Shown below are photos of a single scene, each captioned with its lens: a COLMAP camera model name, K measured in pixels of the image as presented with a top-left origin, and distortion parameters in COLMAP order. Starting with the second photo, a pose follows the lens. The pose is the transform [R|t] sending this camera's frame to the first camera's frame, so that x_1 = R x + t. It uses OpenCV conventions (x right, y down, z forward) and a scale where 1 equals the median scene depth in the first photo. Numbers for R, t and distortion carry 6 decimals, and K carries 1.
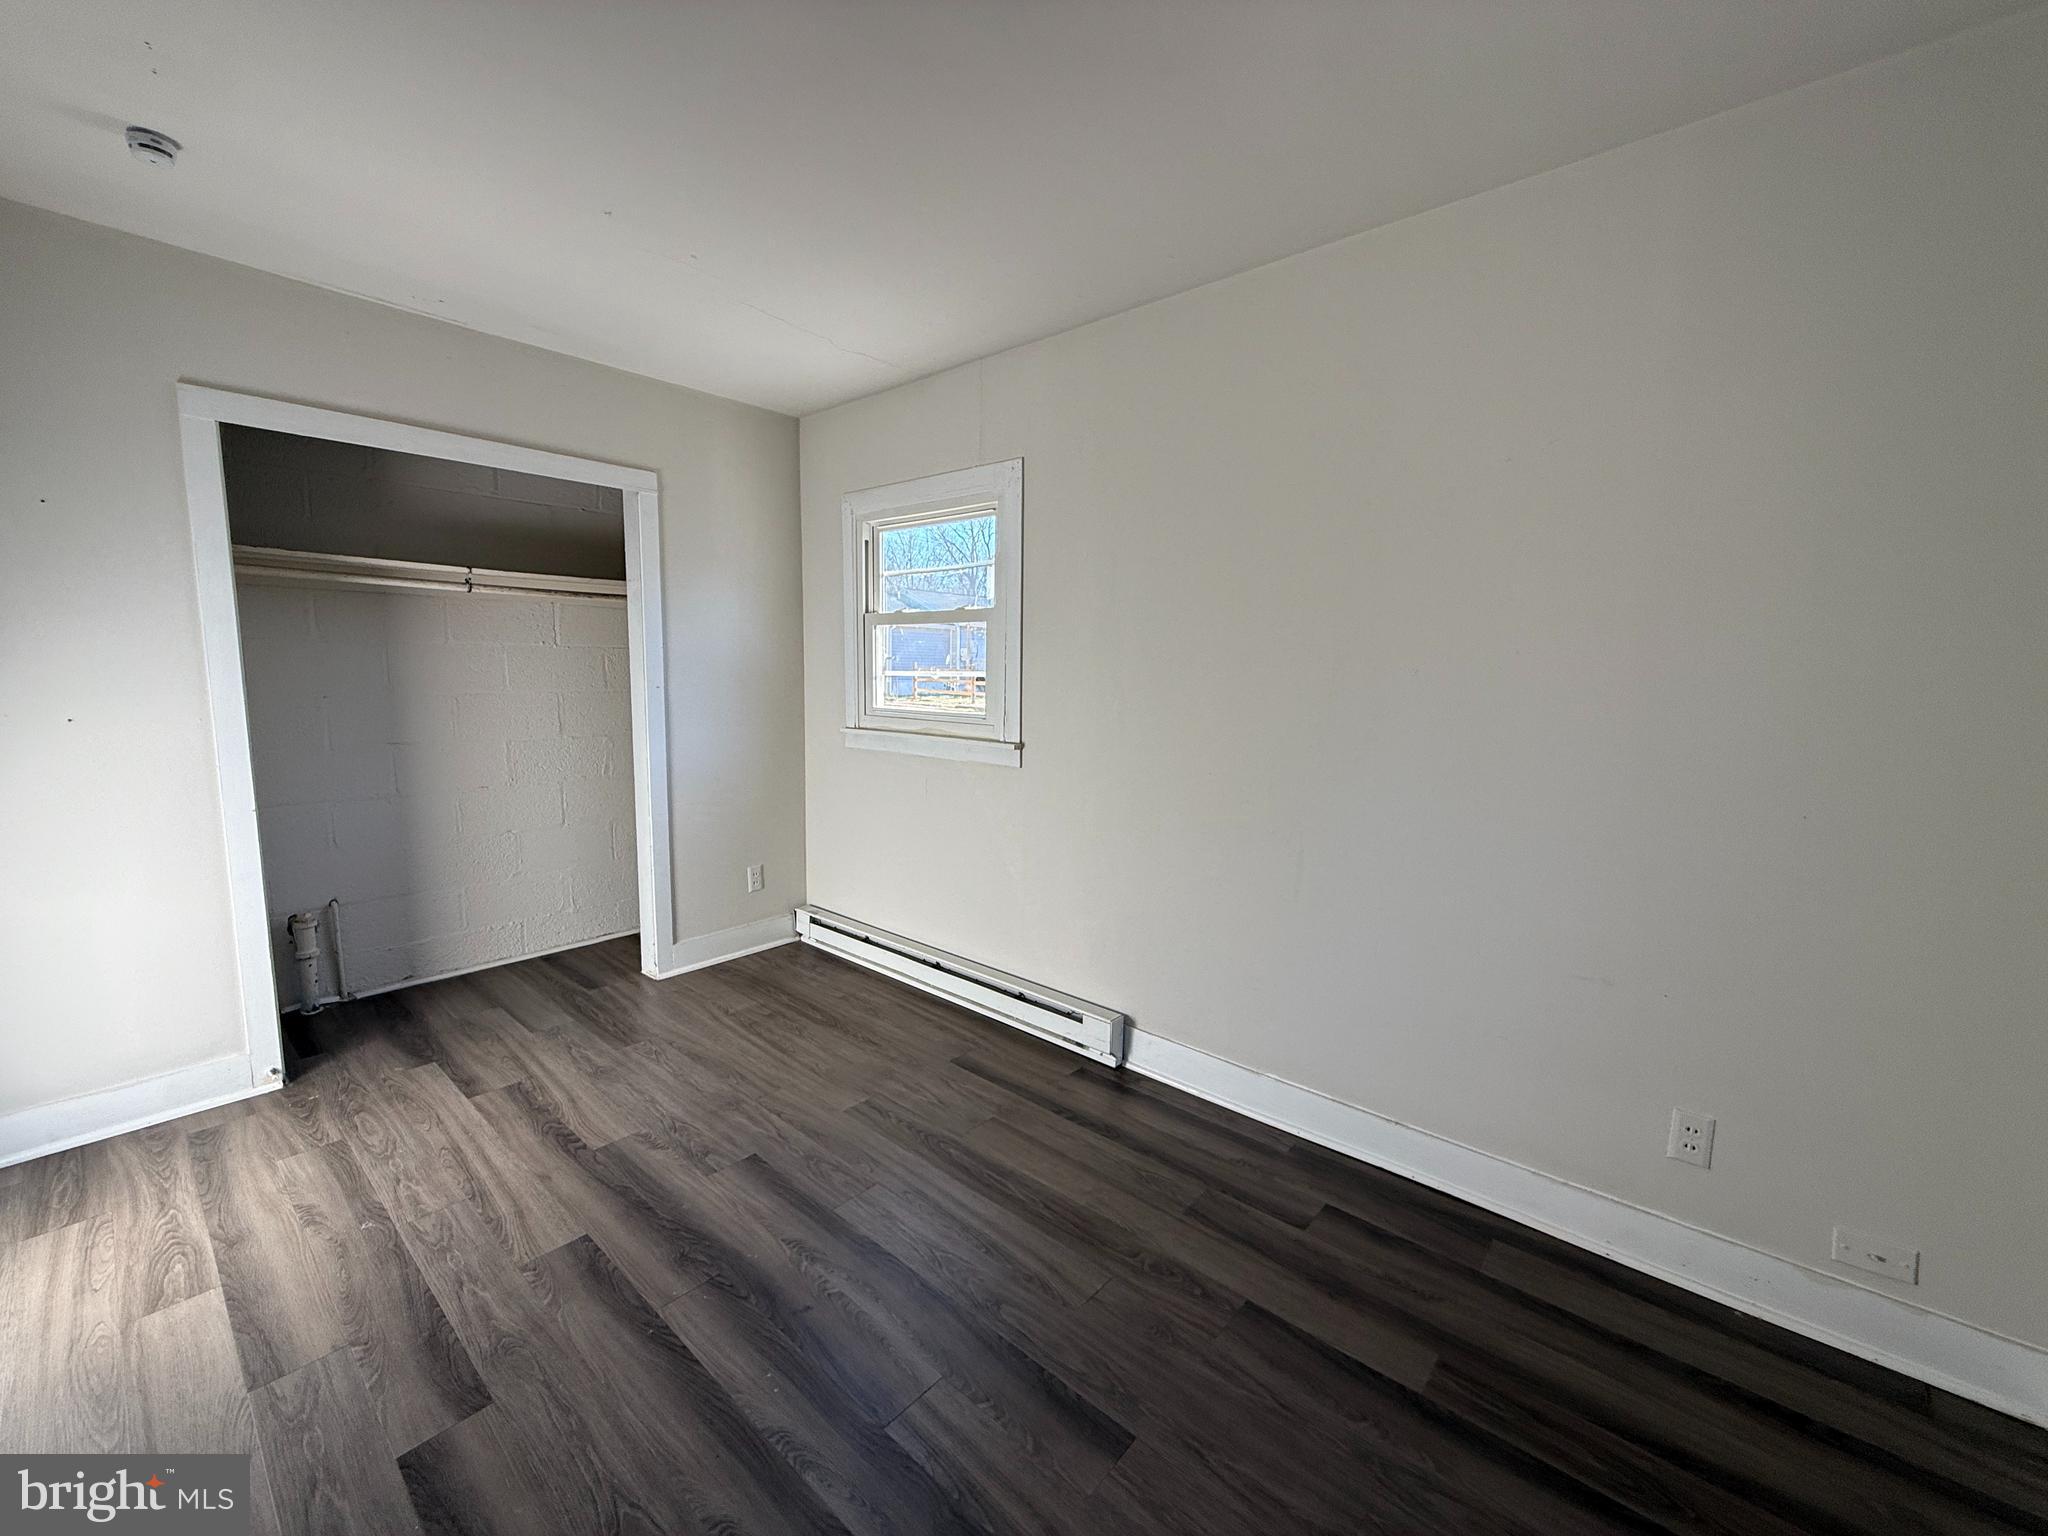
lens RADIAL K [[815.5, 0, 1017.8], [0, 815.5, 771.1], [0, 0, 1]] dist [0.000574, -0.000305]
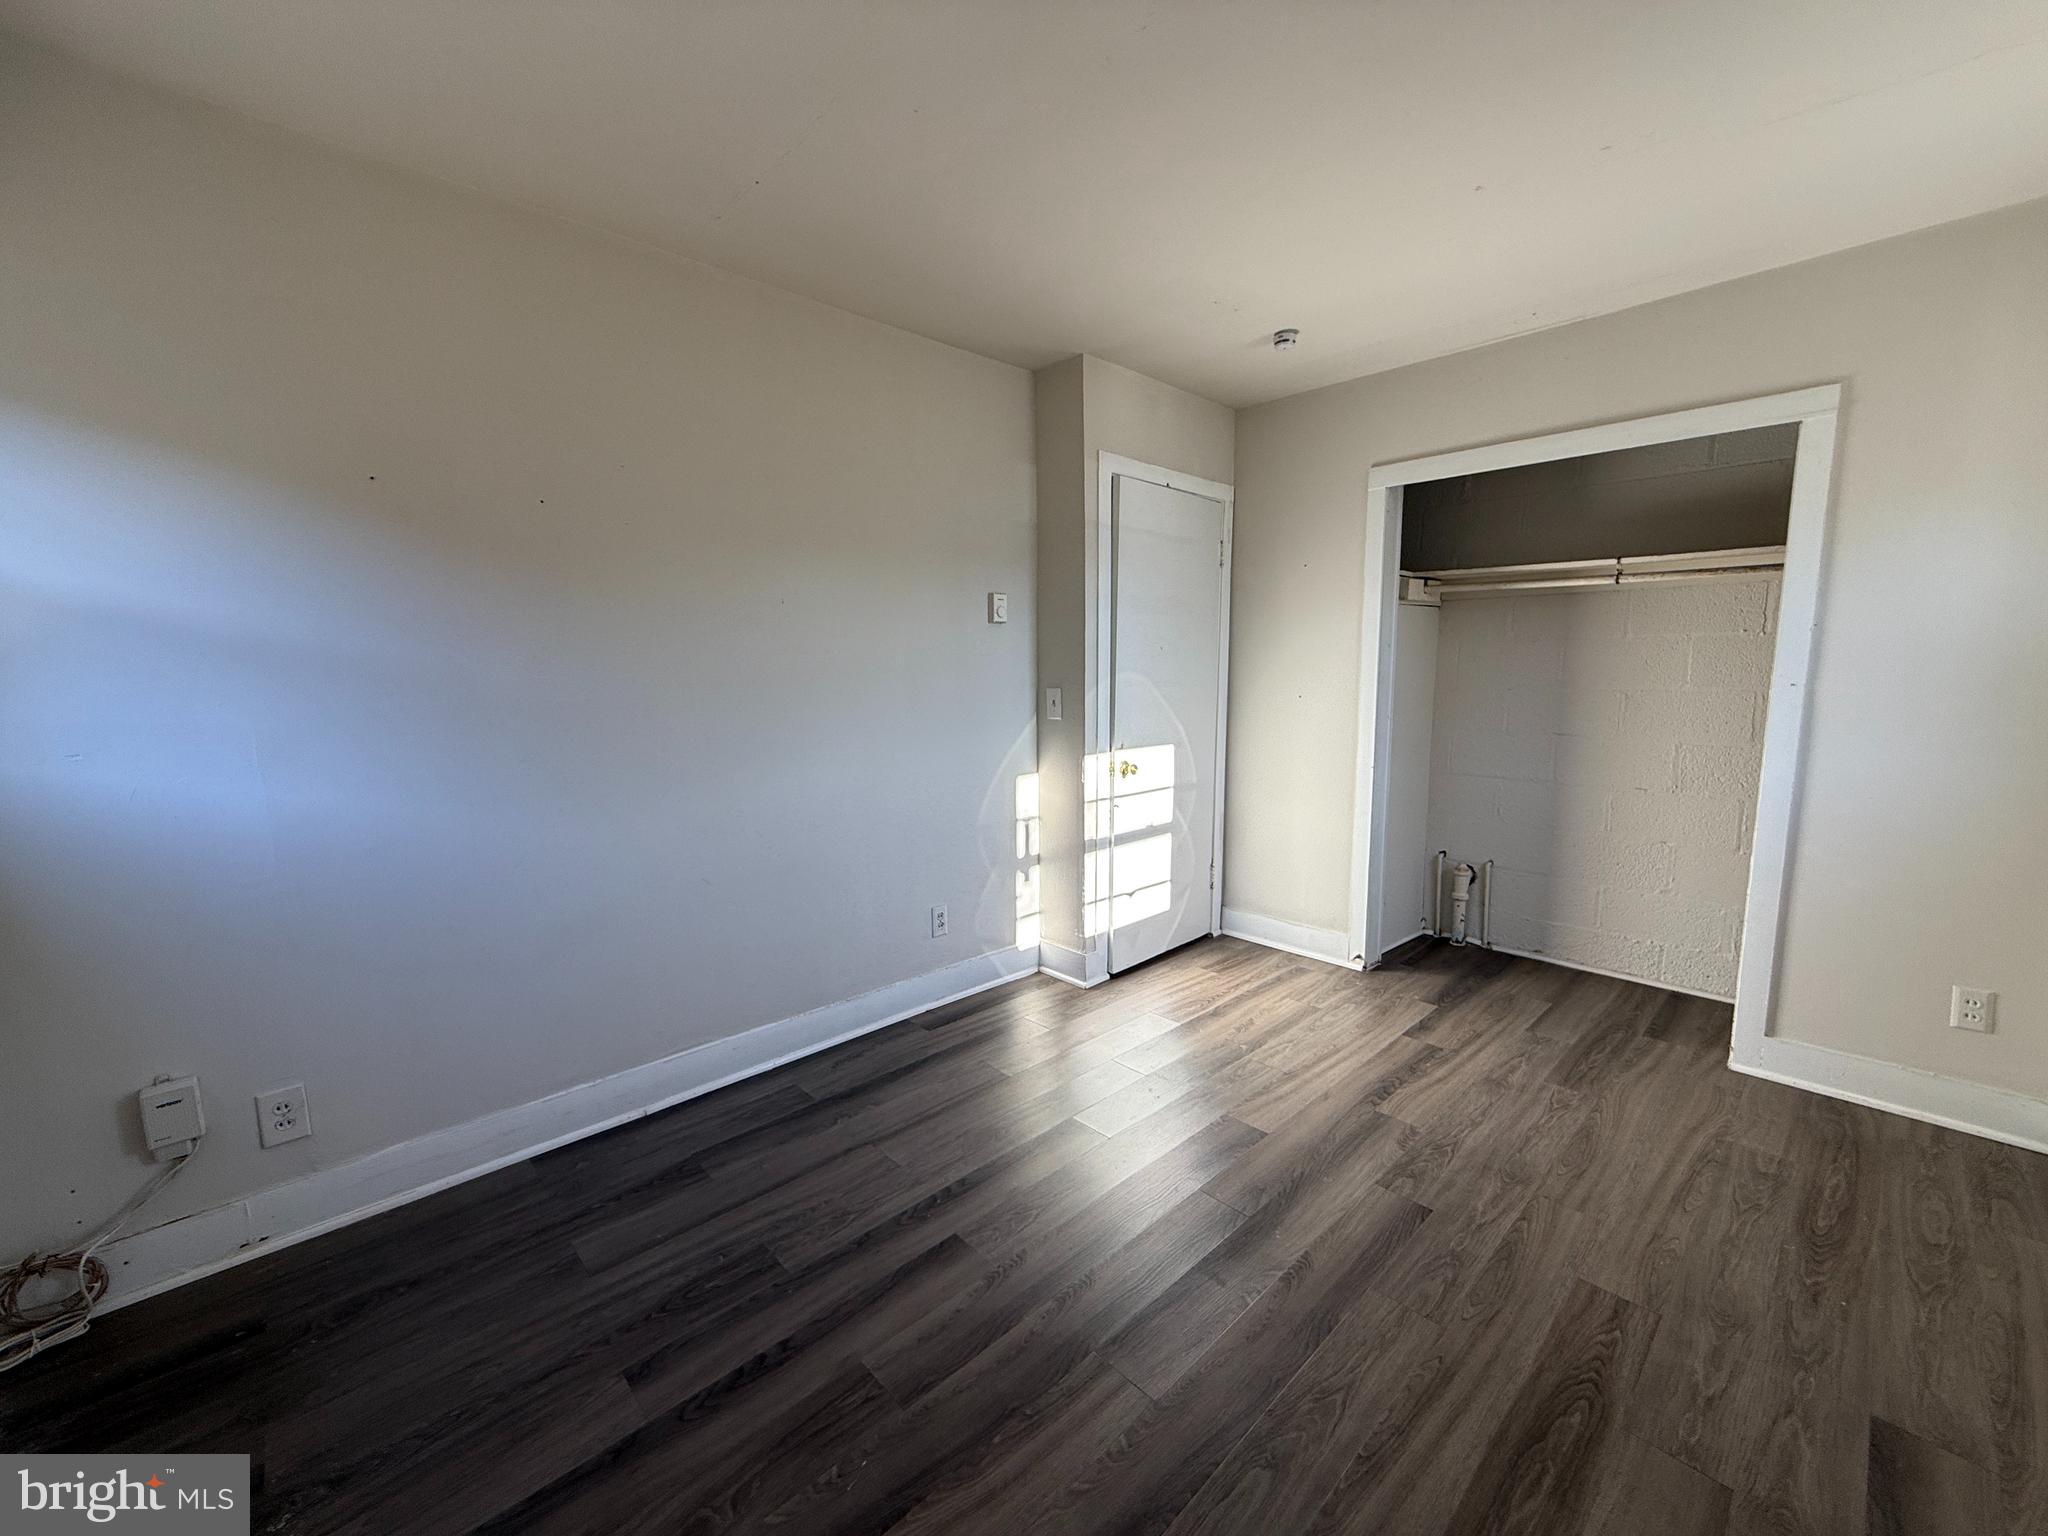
lens RADIAL K [[815.5, 0, 1017.8], [0, 815.5, 771.1], [0, 0, 1]] dist [0.000574, -0.000305]
pose [[-0.102711, 0.116118, -0.987910, 0.521359], [-0.119717, 0.984501, 0.128164, -0.053506], [0.987481, 0.131434, -0.087218, 0.558204]]
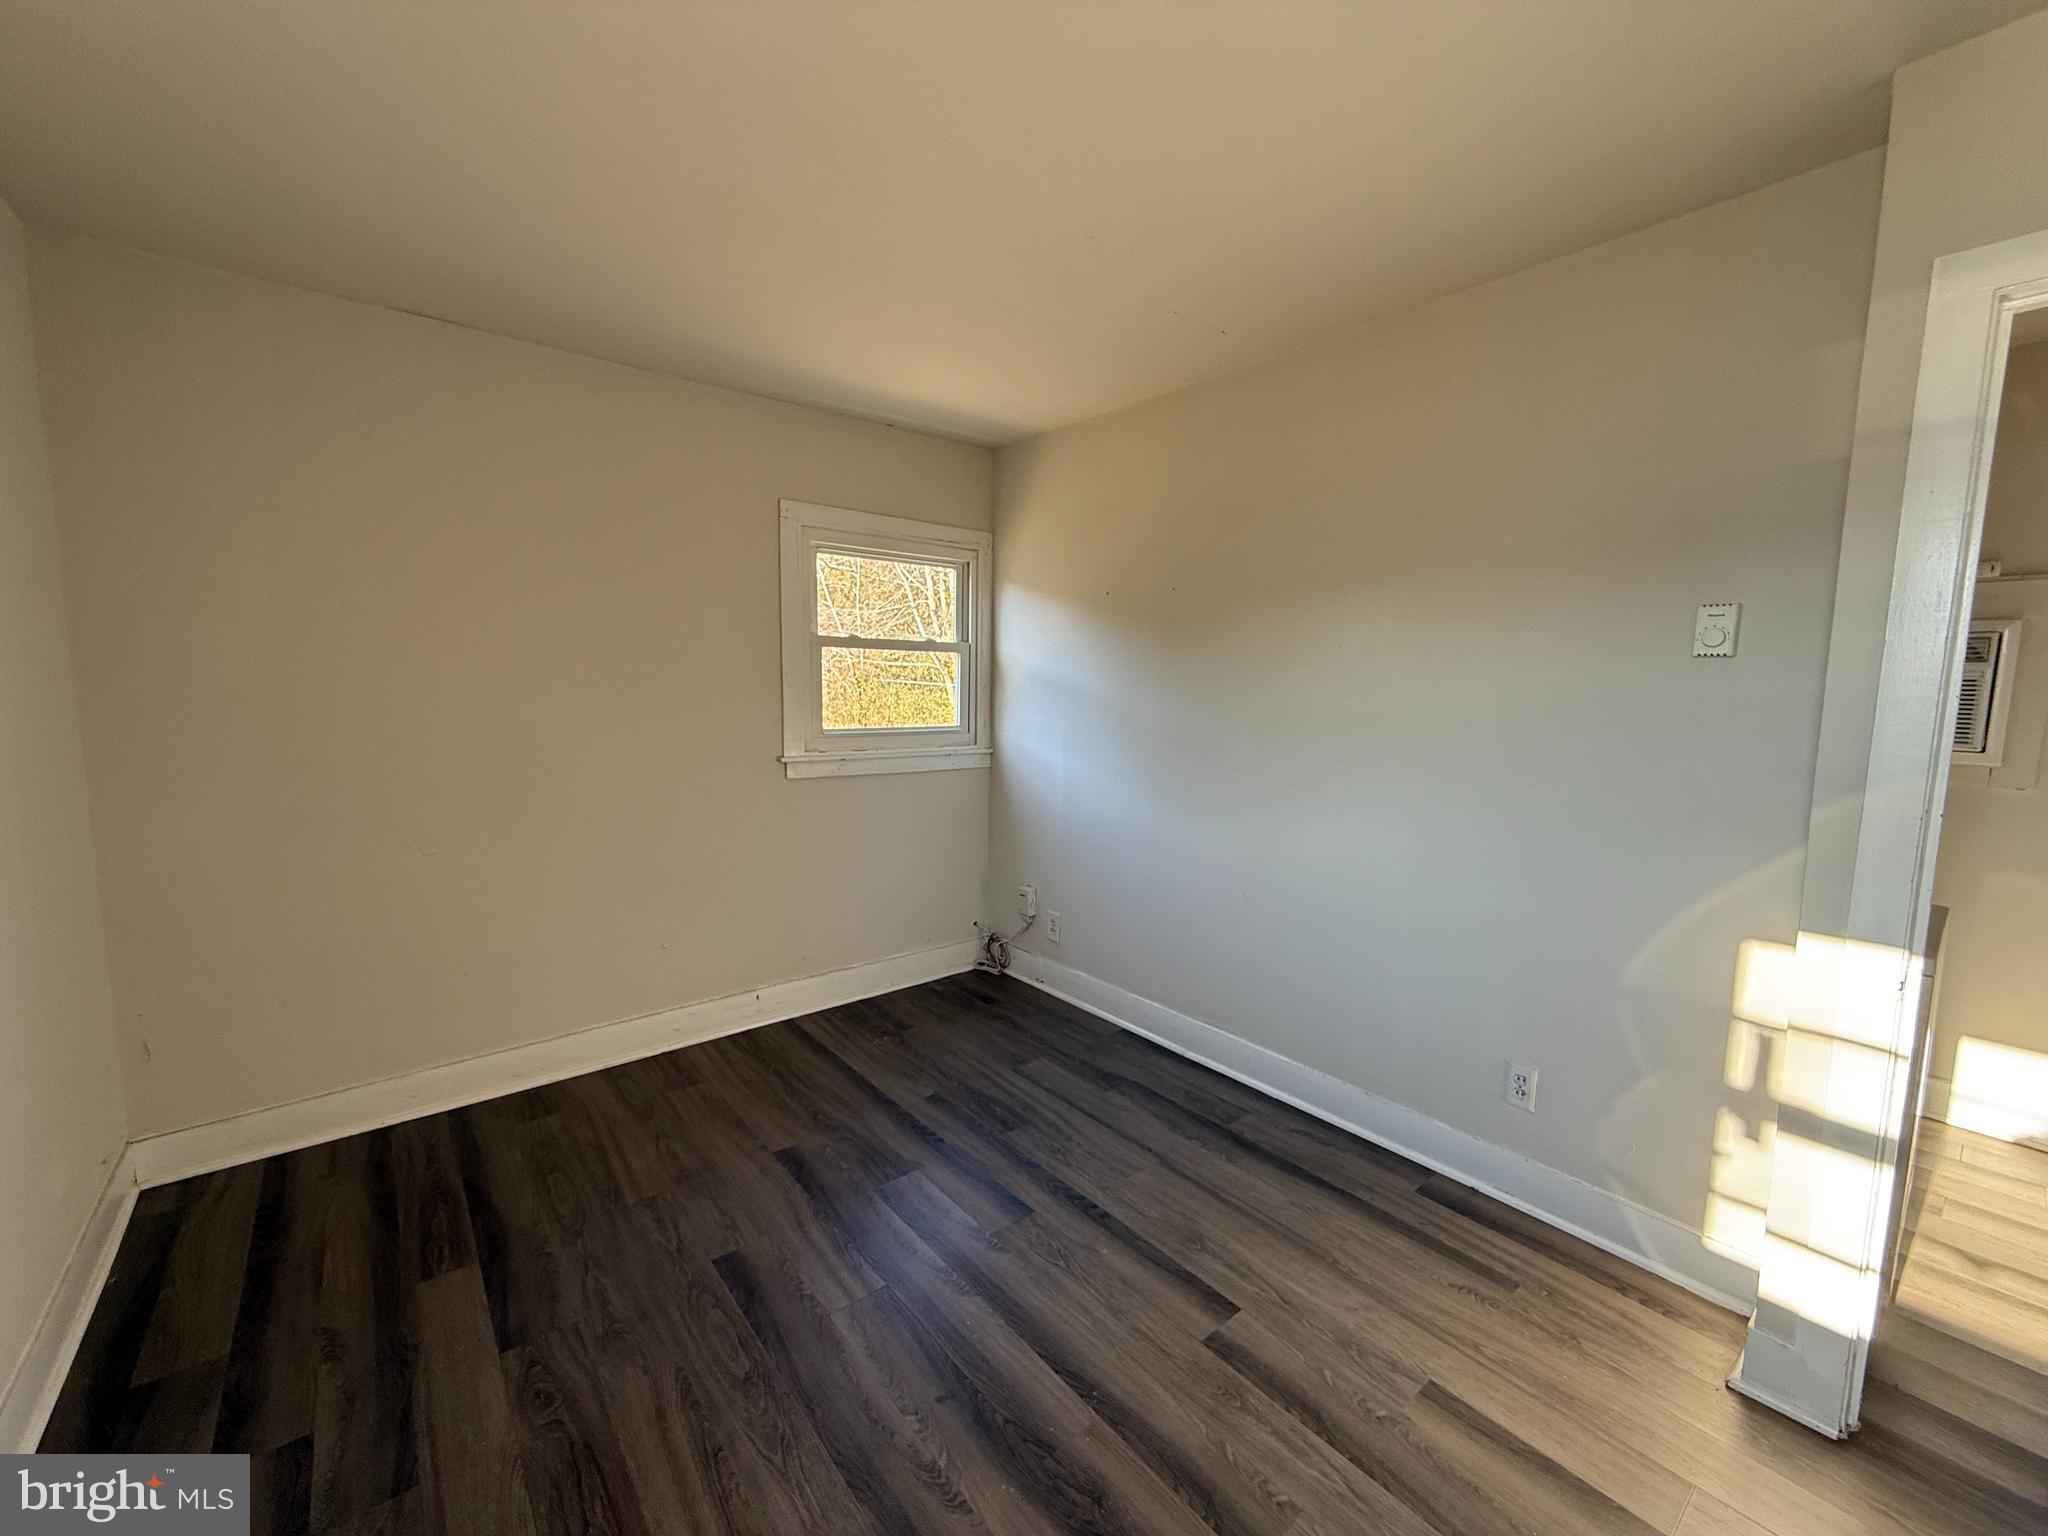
lens RADIAL K [[819.7, 0, 1017.5], [0, 819.7, 767.7], [0, 0, 1]] dist [-0.001000, -0.000323]
pose [[-0.984028, -0.045752, 0.172031, -0.350639], [-0.004164, 0.972058, 0.234706, -0.197731], [-0.177962, 0.230241, -0.956723, 1.272458]]
